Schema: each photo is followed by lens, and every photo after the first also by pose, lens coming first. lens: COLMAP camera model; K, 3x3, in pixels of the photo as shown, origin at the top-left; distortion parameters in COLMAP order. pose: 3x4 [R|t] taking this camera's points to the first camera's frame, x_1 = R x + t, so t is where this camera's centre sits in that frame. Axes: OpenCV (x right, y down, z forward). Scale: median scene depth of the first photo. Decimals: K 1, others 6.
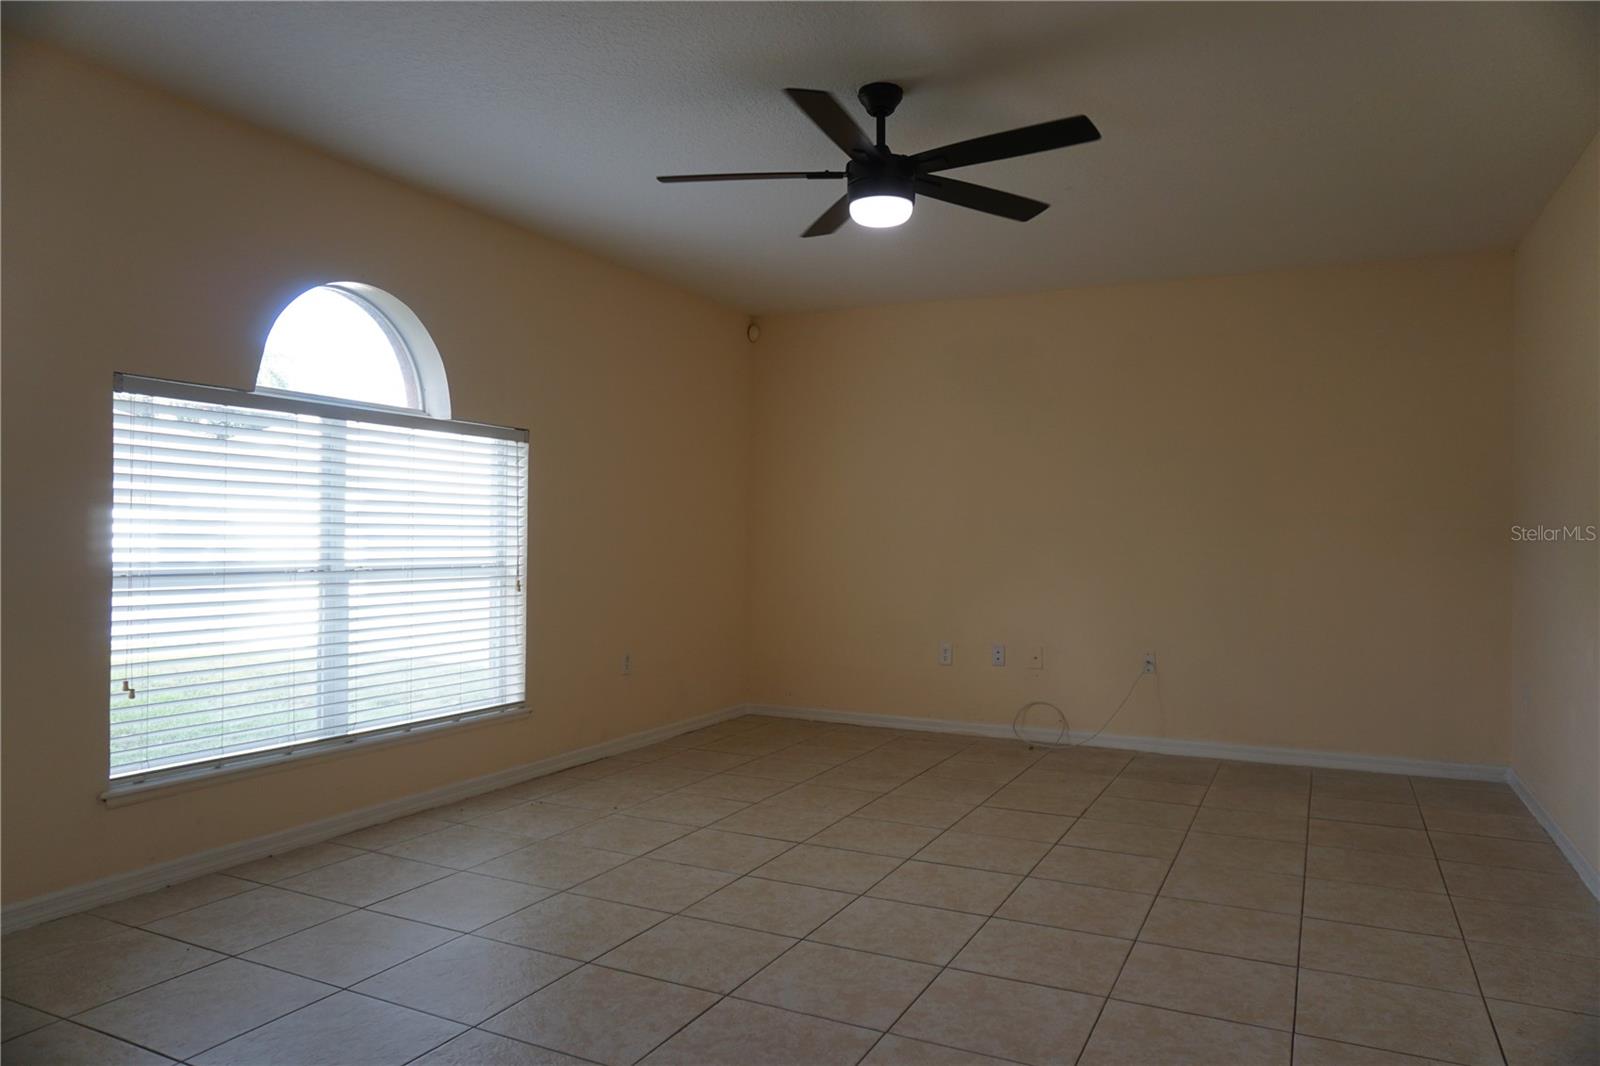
lens RADIAL K [[1066.4, 0, 804.4], [0, 1066.4, 525.6], [0, 0, 1]] dist [-0.030712, 0.010514]
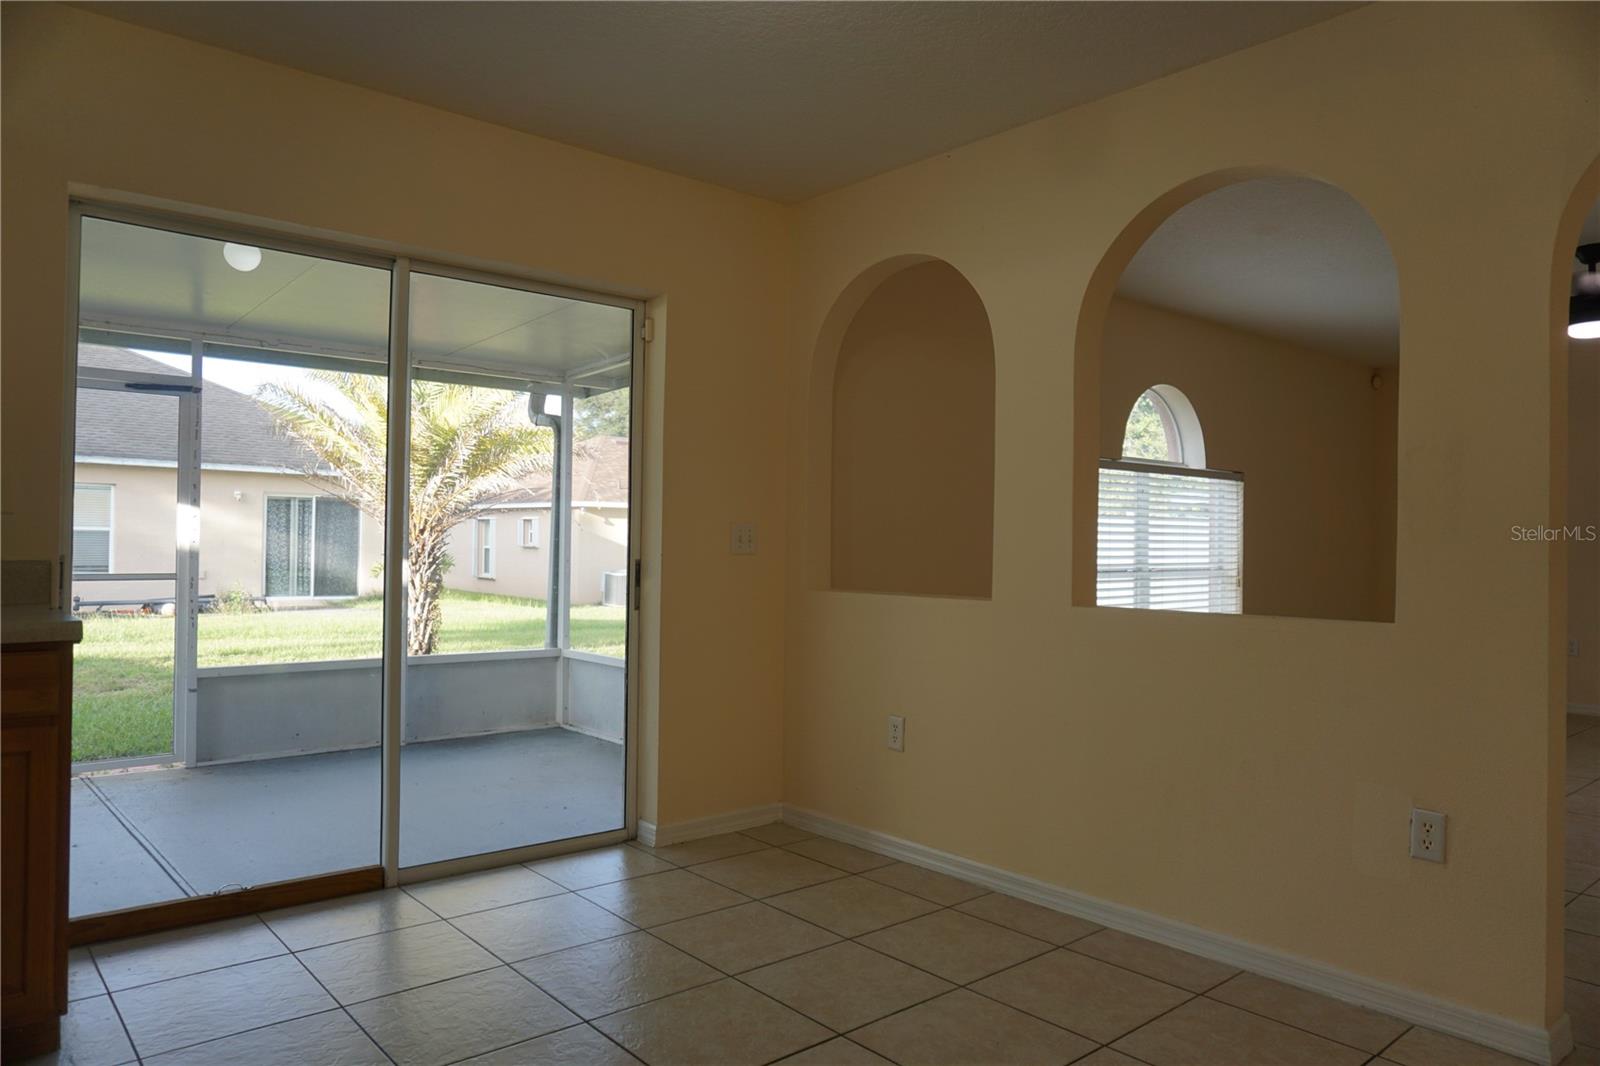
lens RADIAL K [[1066.4, 0, 793.3], [0, 1066.4, 532.8], [0, 0, 1]] dist [-0.030712, 0.010514]
pose [[0.919172, -0.006189, -0.393808, -0.299537], [0.005678, 0.999981, -0.002462, -0.011856], [0.393816, 0.000028, 0.919189, -0.617541]]
